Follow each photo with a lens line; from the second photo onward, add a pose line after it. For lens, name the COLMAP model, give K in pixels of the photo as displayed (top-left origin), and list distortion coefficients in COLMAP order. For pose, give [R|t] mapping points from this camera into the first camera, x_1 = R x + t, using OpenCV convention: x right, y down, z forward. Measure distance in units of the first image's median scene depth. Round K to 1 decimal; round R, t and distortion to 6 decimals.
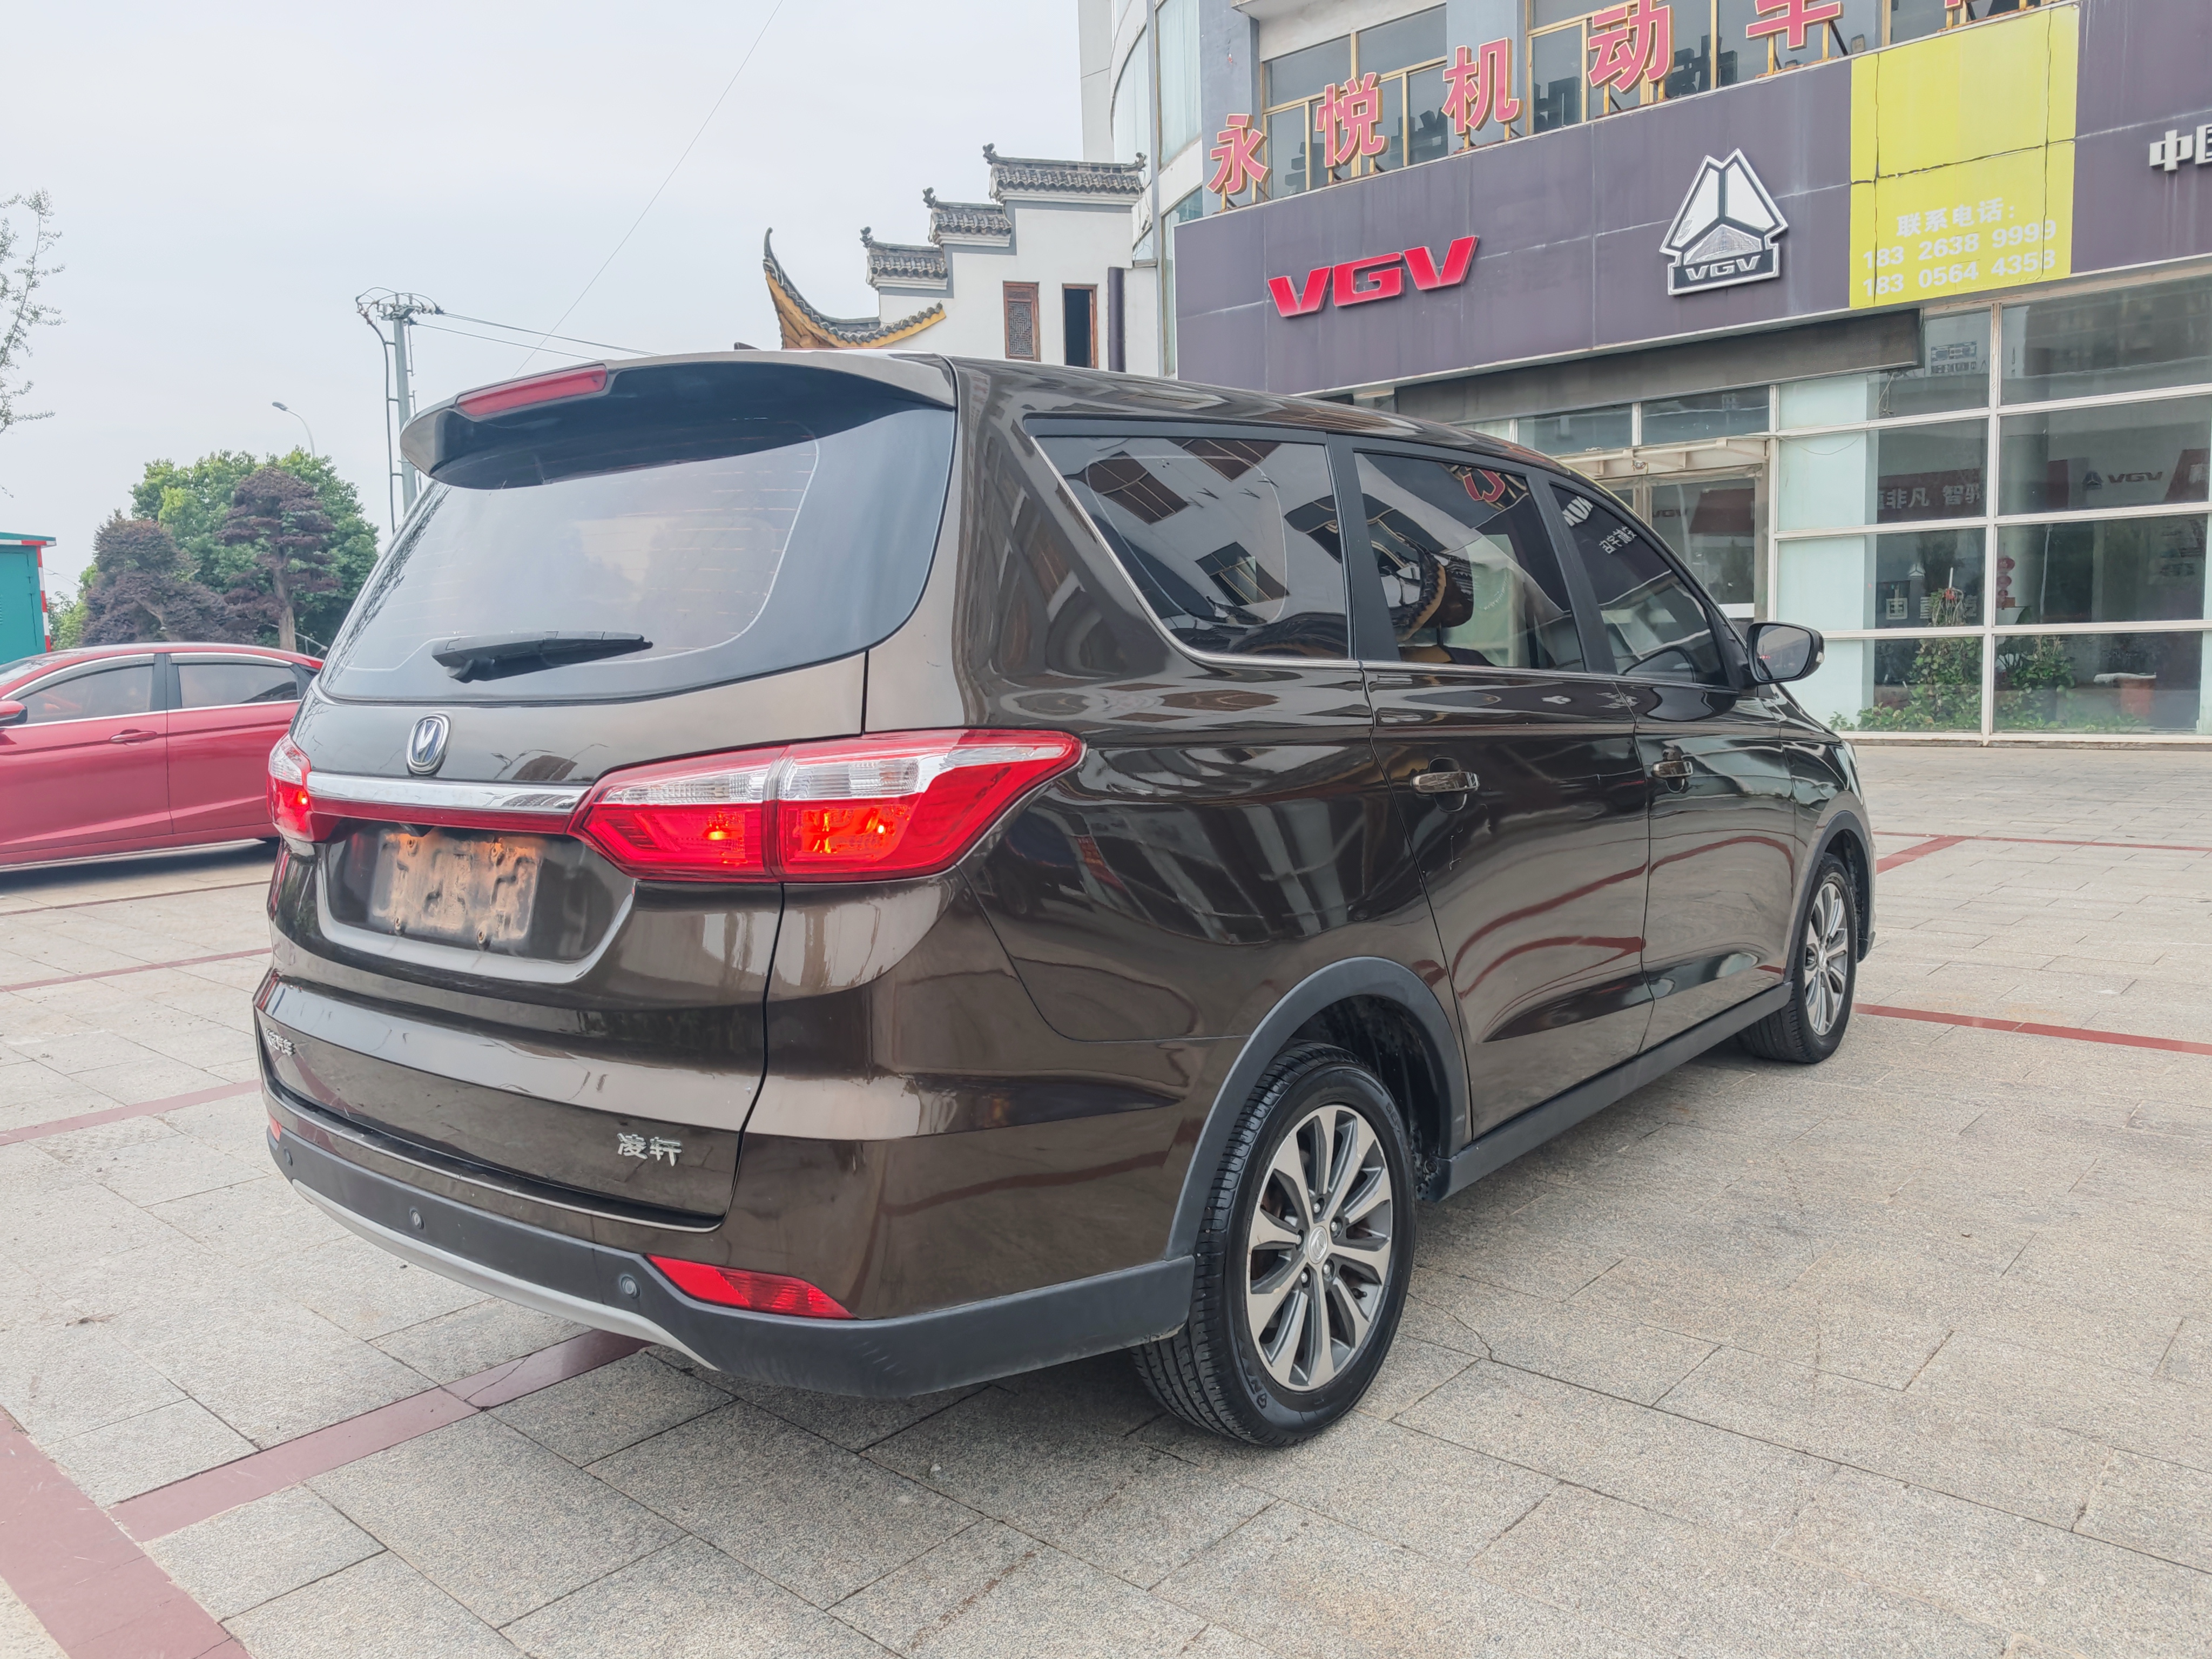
lens RADIAL K [[1630.5, 0, 1115.1], [0, 1630.5, 835.8], [0, 0, 1]] dist [0.000933, -0.011473]
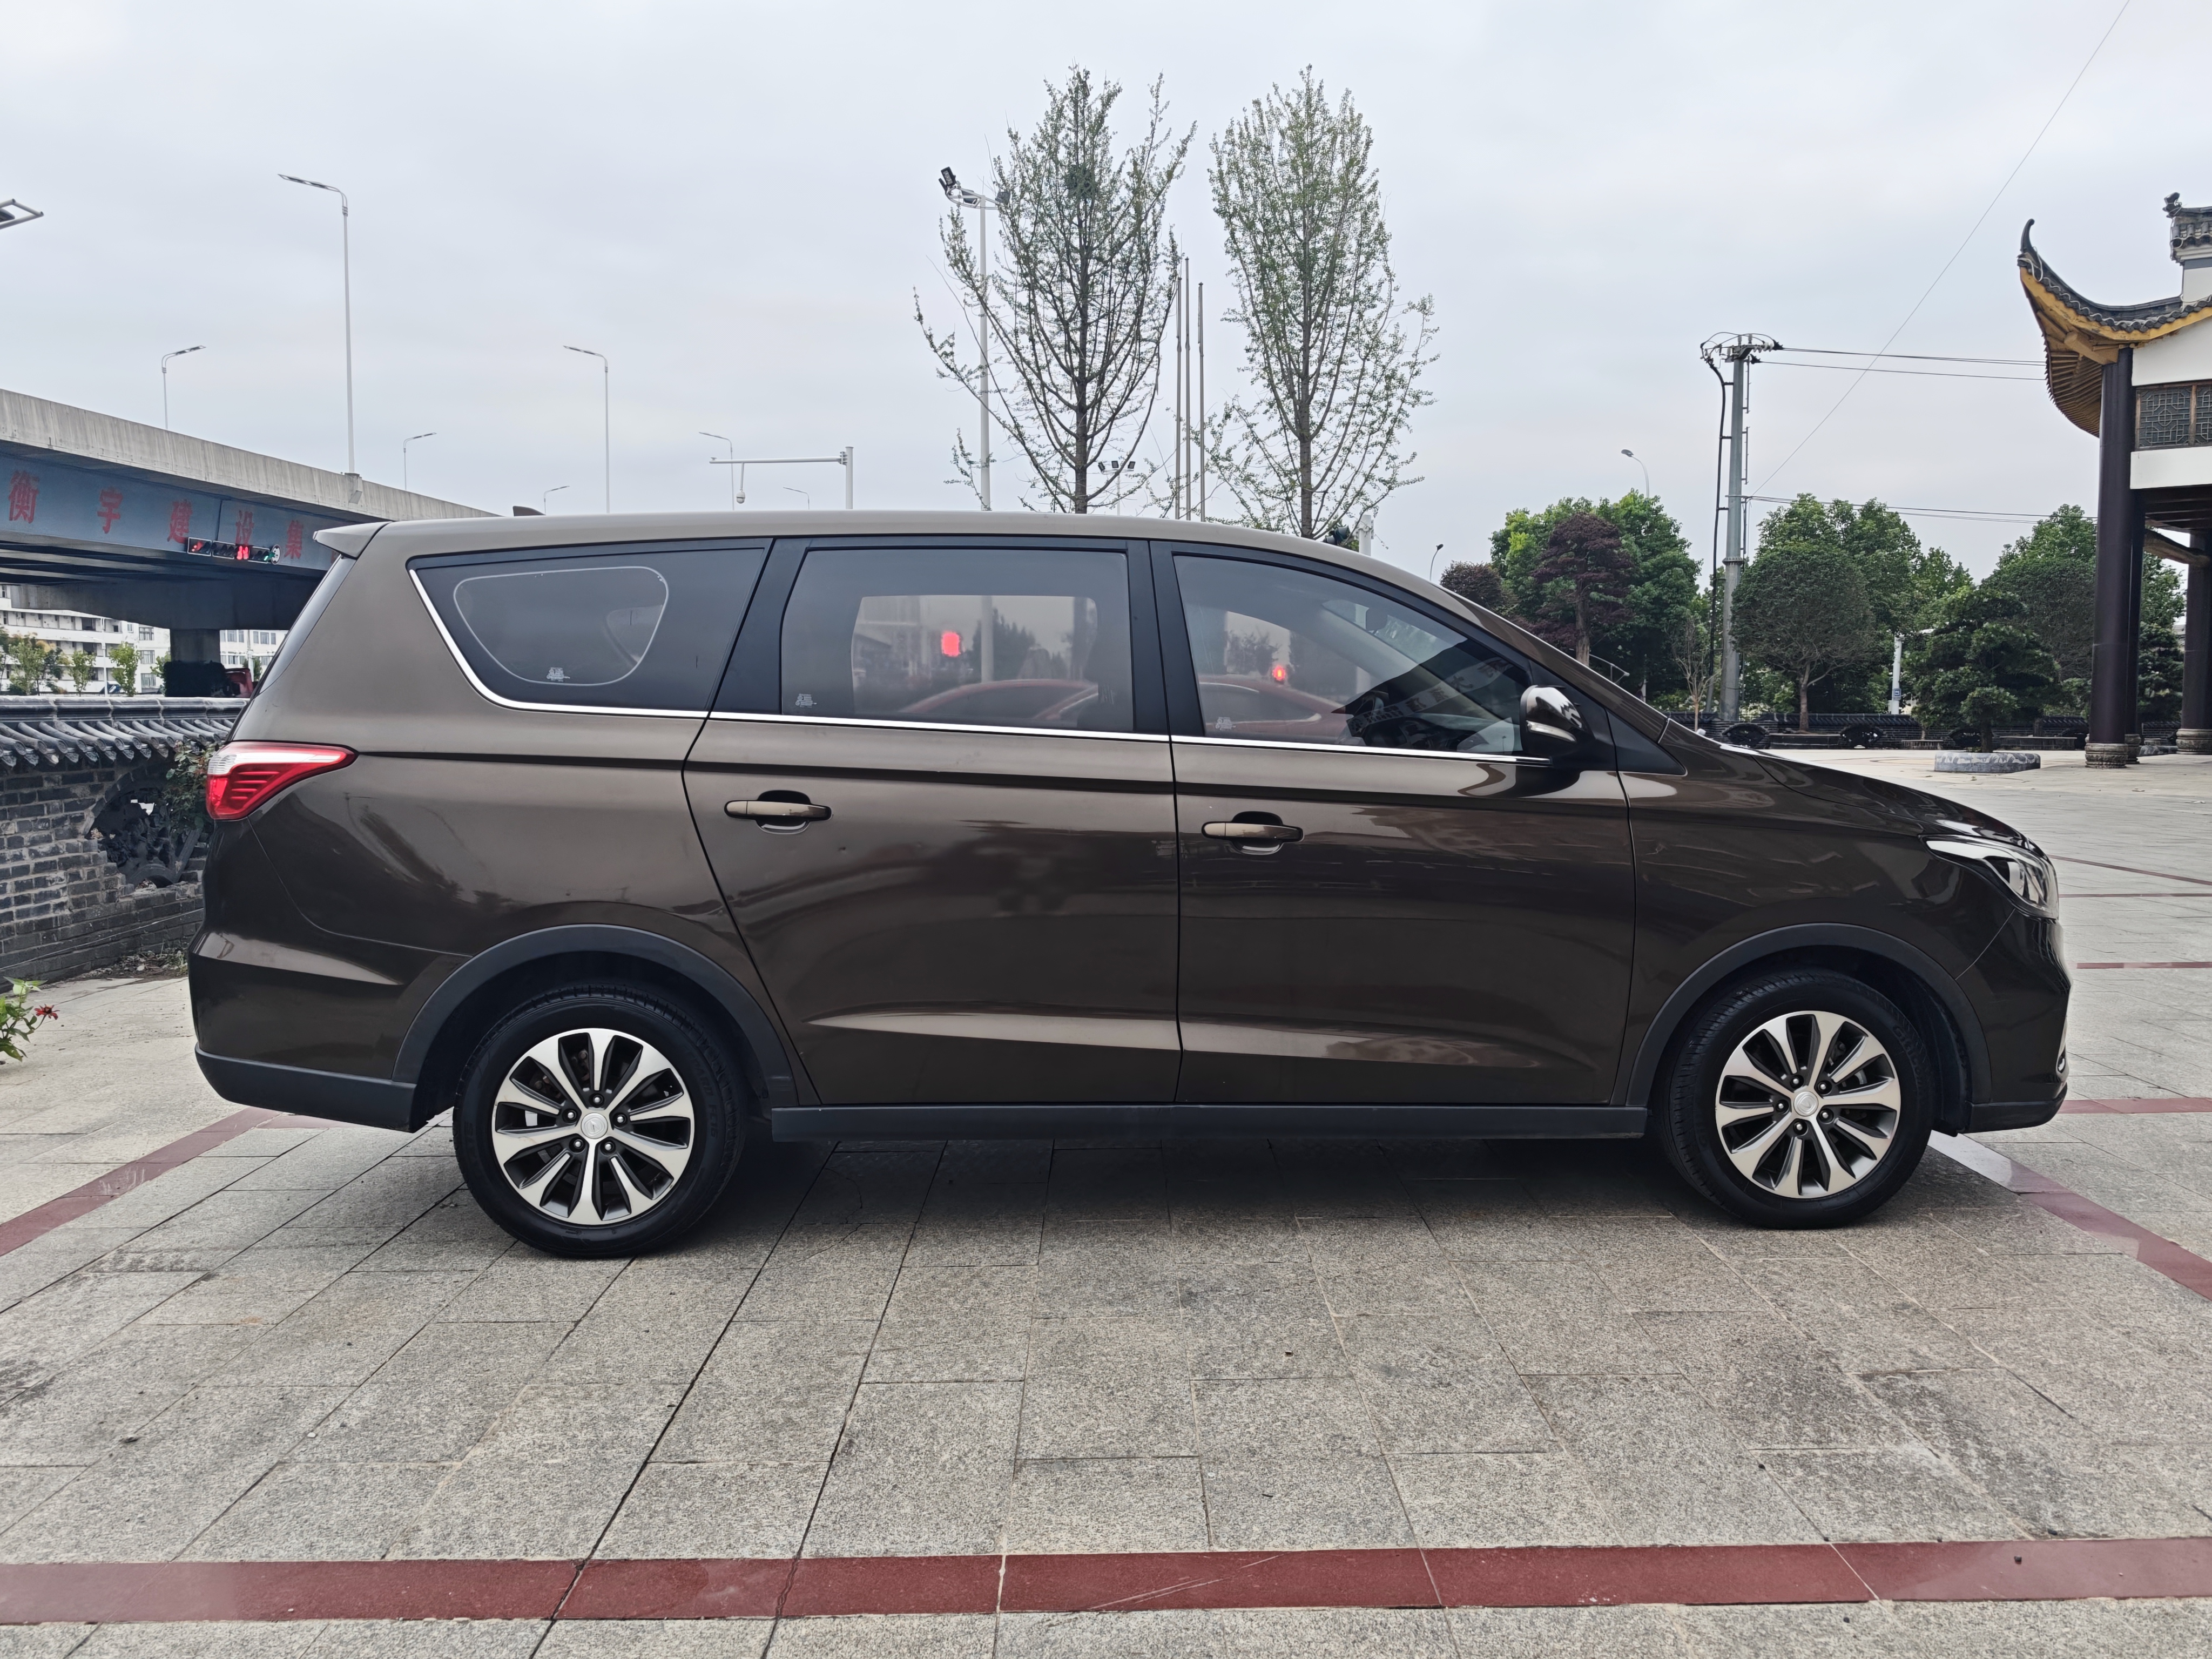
lens RADIAL K [[1630.5, 0, 1122.6], [0, 1630.5, 834.1], [0, 0, 1]] dist [0.000933, -0.011473]
pose [[0.665995, 0.086668, -0.740905, 0.915661], [-0.098357, 0.994759, 0.027951, -0.052435], [0.739444, 0.054258, 0.671028, 0.240291]]
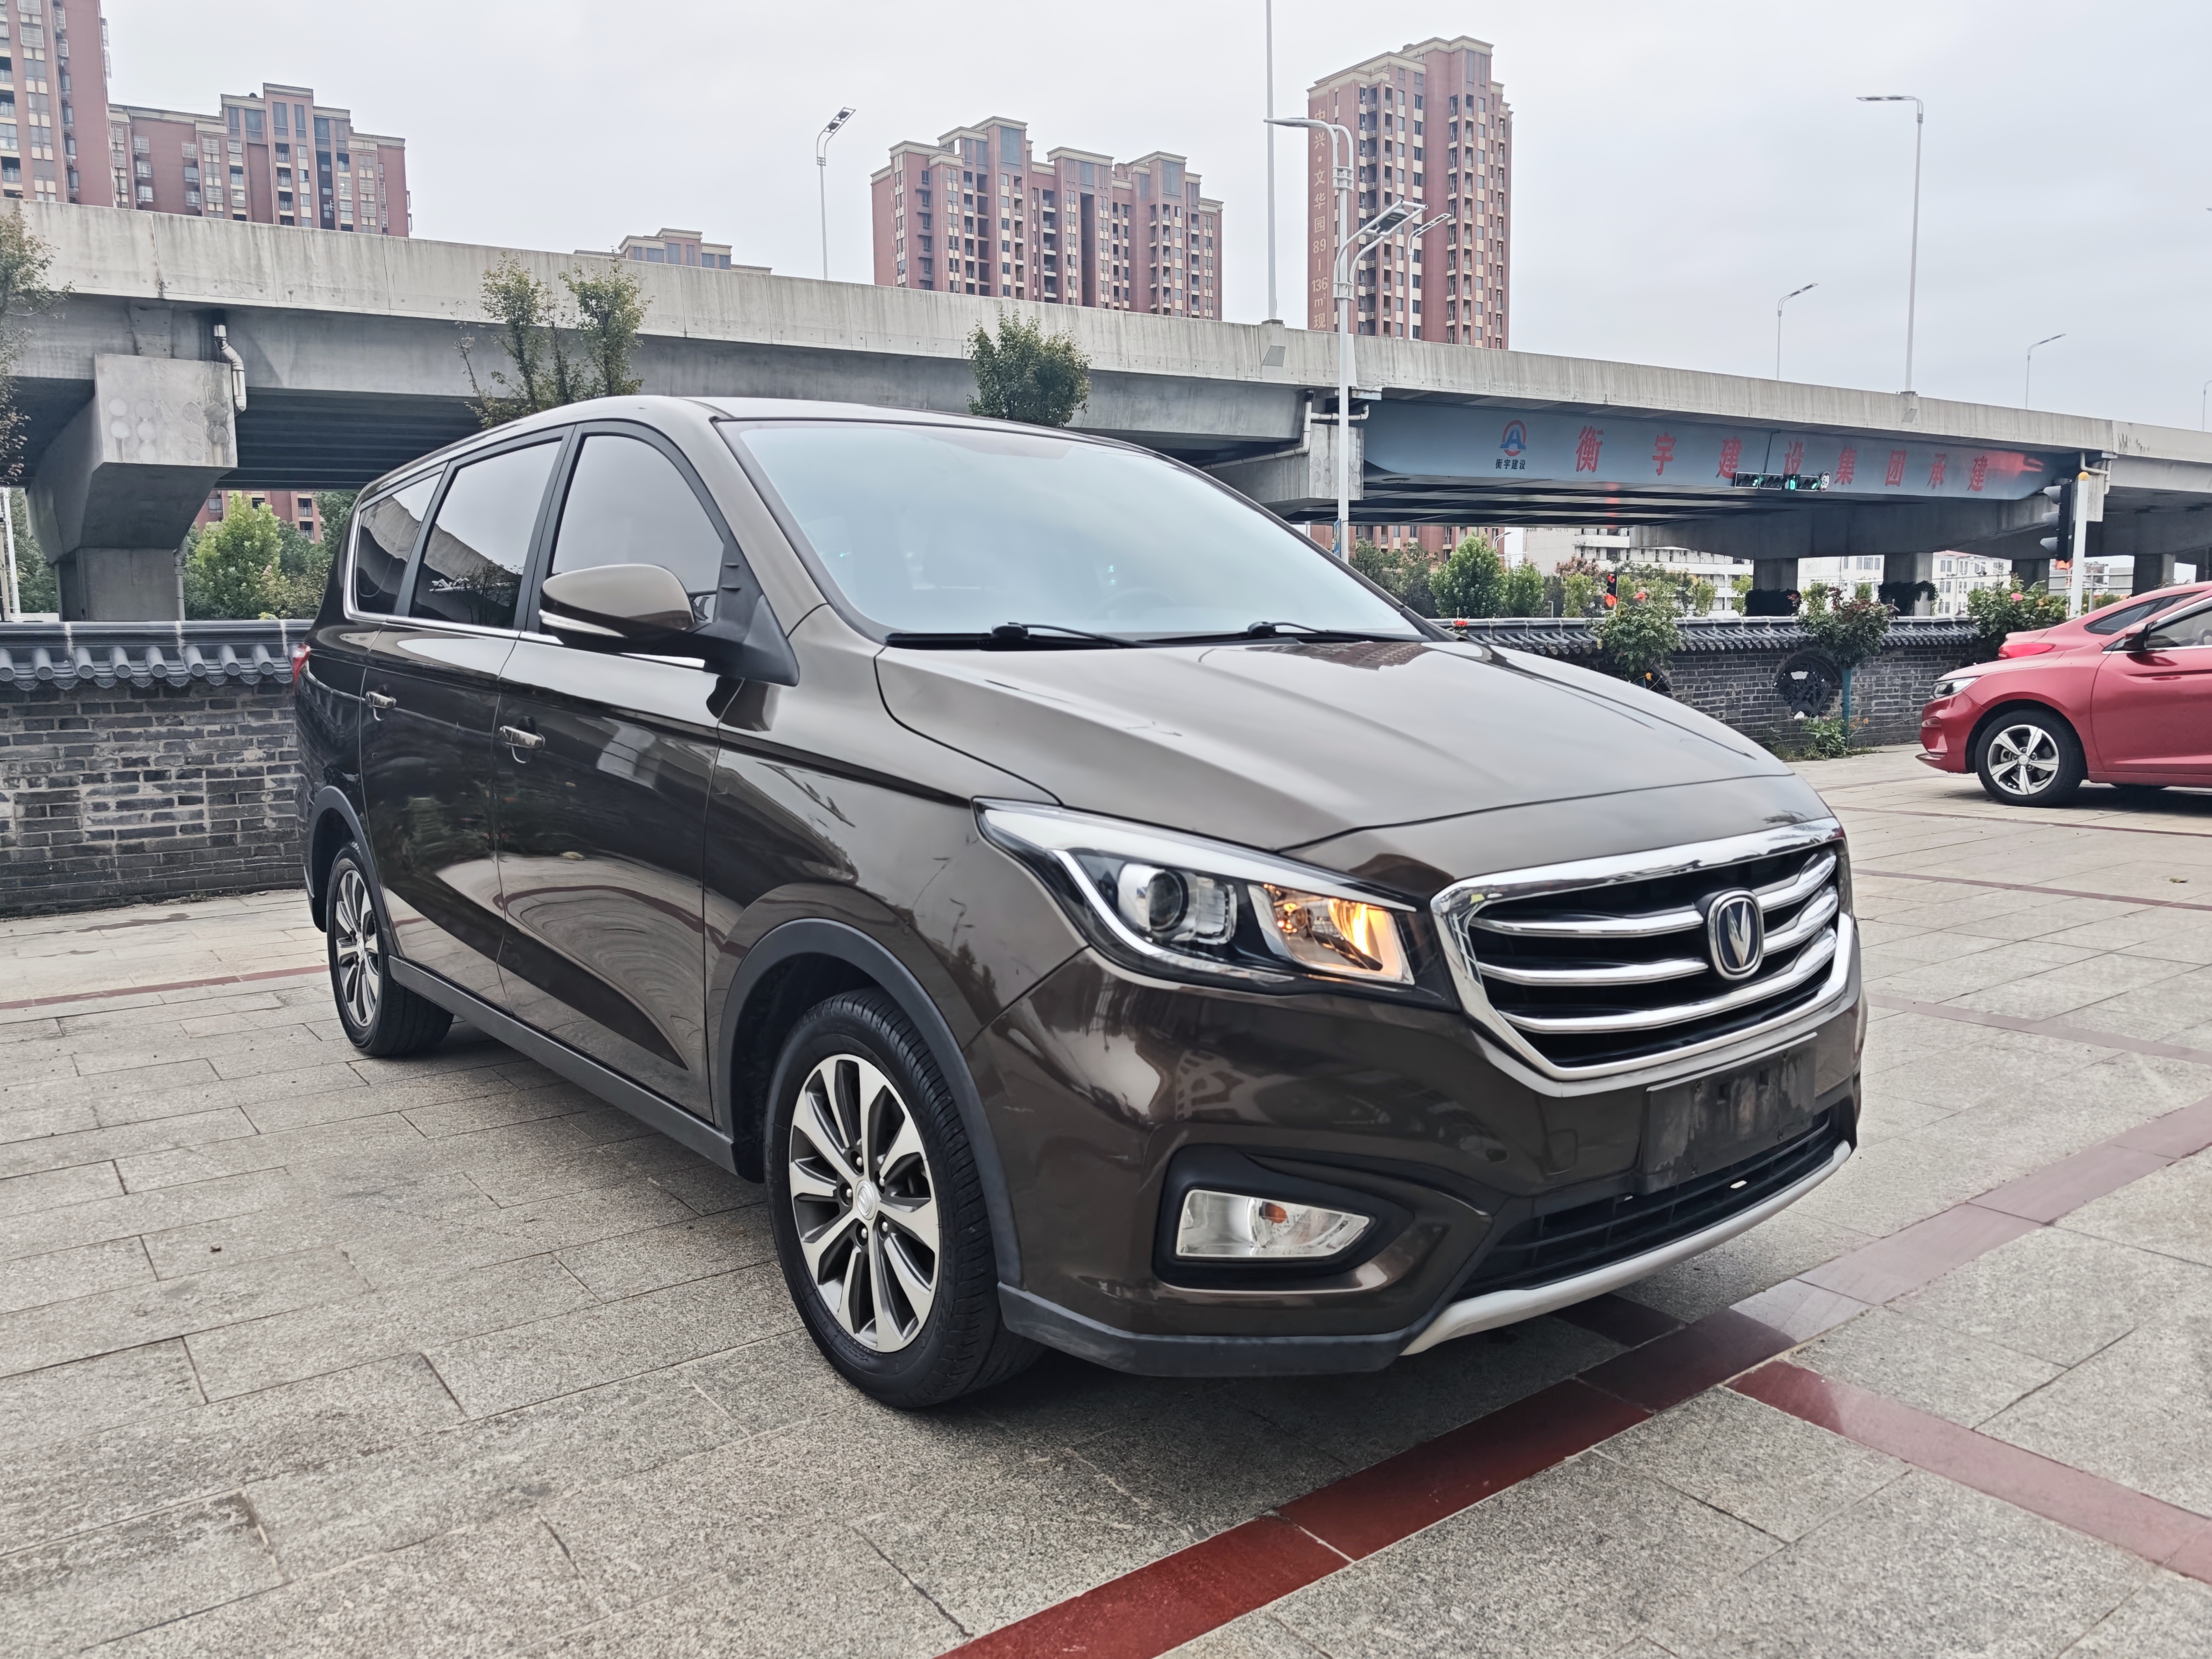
lens RADIAL K [[1630.5, 0, 1114.6], [0, 1630.5, 831.5], [0, 0, 1]] dist [0.000933, -0.011473]
pose [[-0.214901, 0.144027, -0.965957, 1.036480], [-0.089817, 0.981960, 0.166395, -0.151178], [0.972497, 0.122518, -0.198089, 1.346303]]
